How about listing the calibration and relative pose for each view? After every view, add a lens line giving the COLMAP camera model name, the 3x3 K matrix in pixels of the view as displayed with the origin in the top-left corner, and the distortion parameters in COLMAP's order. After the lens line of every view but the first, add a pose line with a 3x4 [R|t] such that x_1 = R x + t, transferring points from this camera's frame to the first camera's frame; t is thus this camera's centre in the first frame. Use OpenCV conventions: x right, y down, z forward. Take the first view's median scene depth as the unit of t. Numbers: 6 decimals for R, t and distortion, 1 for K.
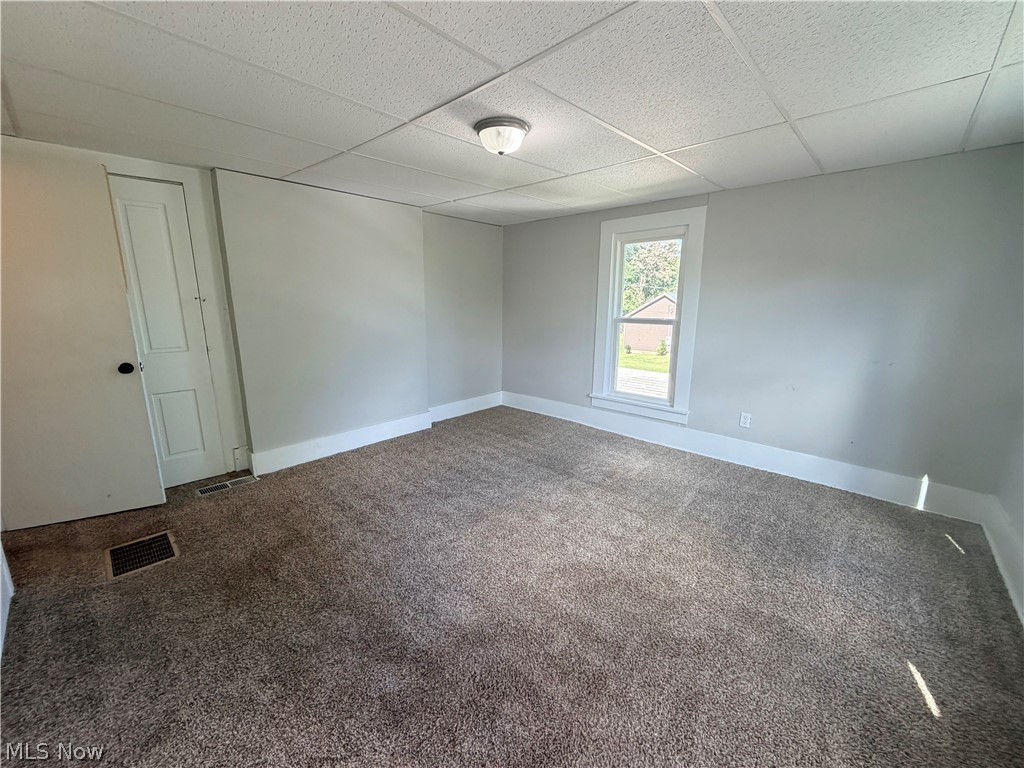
lens RADIAL K [[407.5, 0, 509.4], [0, 407.5, 383.7], [0, 0, 1]] dist [-0.002112, -0.000111]
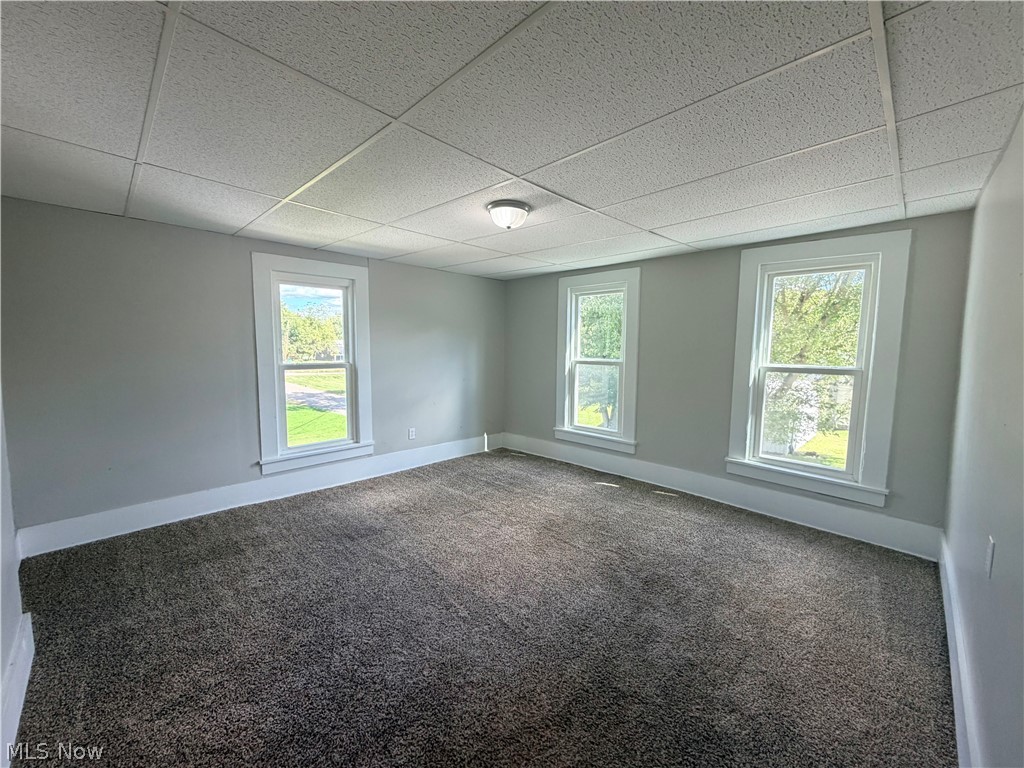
lens RADIAL K [[407.5, 0, 509.4], [0, 407.5, 383.7], [0, 0, 1]] dist [-0.002112, -0.000111]
pose [[0.027878, -0.096989, 0.994895, -0.691463], [0.192172, 0.977236, 0.089882, -0.123408], [-0.980965, 0.188685, 0.045882, 0.566127]]
